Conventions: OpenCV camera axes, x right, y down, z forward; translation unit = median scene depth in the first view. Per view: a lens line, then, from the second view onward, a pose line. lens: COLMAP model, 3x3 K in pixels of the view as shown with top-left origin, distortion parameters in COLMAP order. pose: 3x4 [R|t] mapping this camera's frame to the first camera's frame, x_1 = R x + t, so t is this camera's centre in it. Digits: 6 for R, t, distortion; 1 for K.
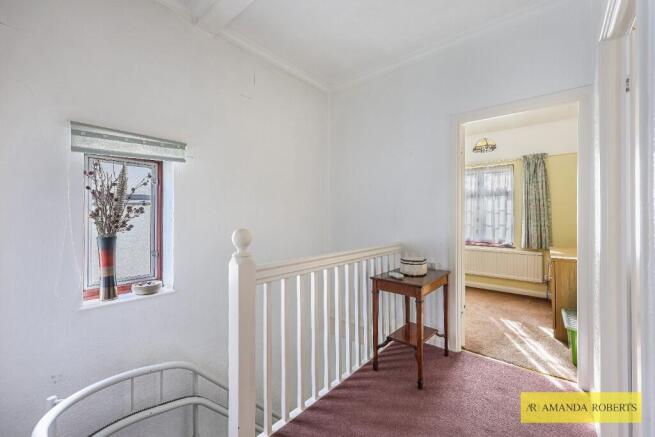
lens RADIAL K [[267.9, 0, 328.2], [0, 267.9, 214.2], [0, 0, 1]] dist [0.001956, 0.000285]
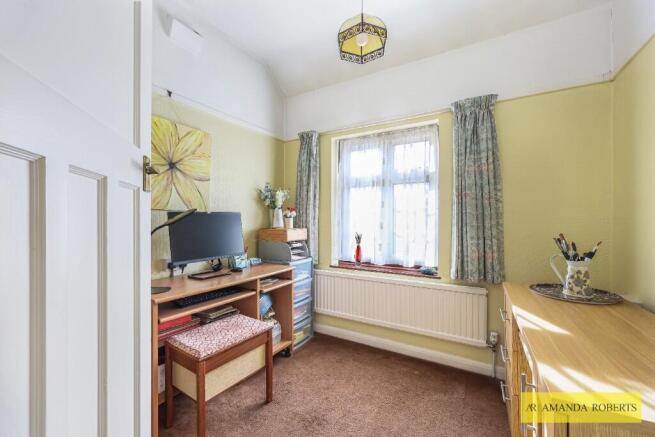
lens RADIAL K [[267.9, 0, 326.2], [0, 267.9, 221.2], [0, 0, 1]] dist [0.001956, 0.000285]
pose [[0.987085, 0.003338, 0.160163, 0.406926], [-0.003990, 0.999985, 0.003749, 0.011339], [-0.160148, -0.004340, 0.987083, 0.536097]]
